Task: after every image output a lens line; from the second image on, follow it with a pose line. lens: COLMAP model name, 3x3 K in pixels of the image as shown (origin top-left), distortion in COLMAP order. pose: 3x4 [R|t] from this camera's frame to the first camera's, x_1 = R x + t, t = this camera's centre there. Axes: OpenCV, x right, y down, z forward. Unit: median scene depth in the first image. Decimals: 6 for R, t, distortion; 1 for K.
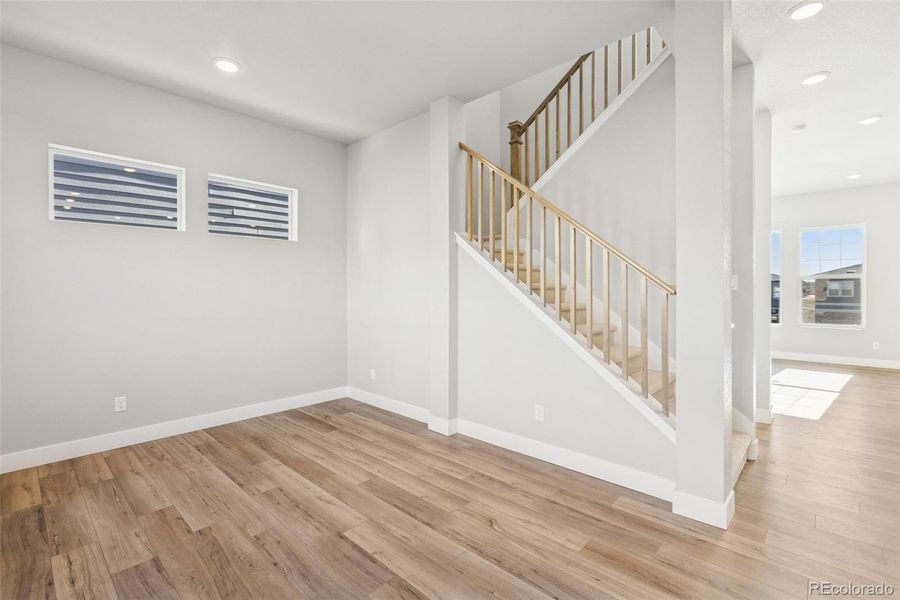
lens RADIAL K [[411.2, 0, 449.1], [0, 411.2, 296.5], [0, 0, 1]] dist [0.003453, 0.000099]
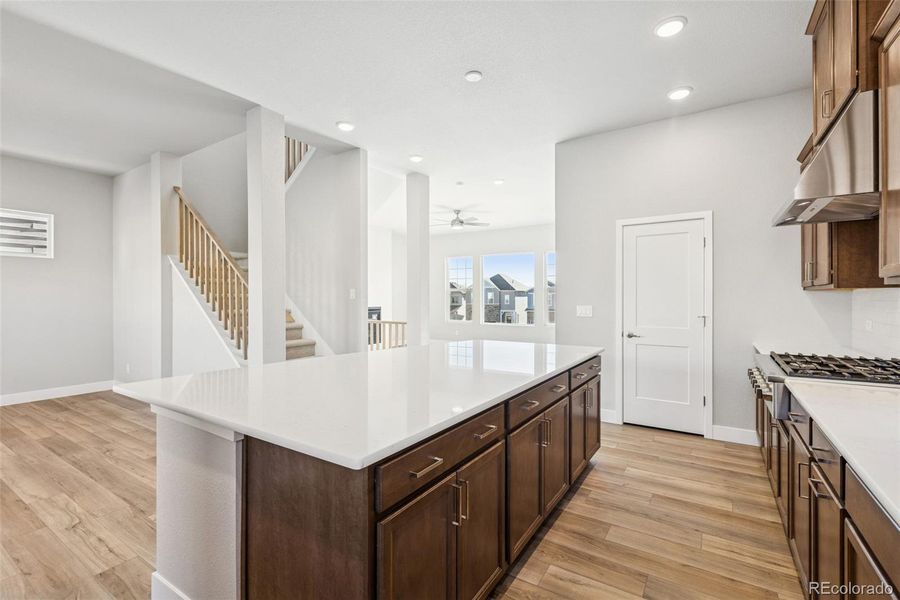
lens RADIAL K [[411.2, 0, 447.8], [0, 411.2, 299.6], [0, 0, 1]] dist [0.003453, 0.000099]
pose [[0.984885, -0.002748, 0.173190, 0.590863], [0.005082, 0.999902, -0.013037, 0.007640], [-0.173137, 0.013720, 0.984802, -0.399975]]
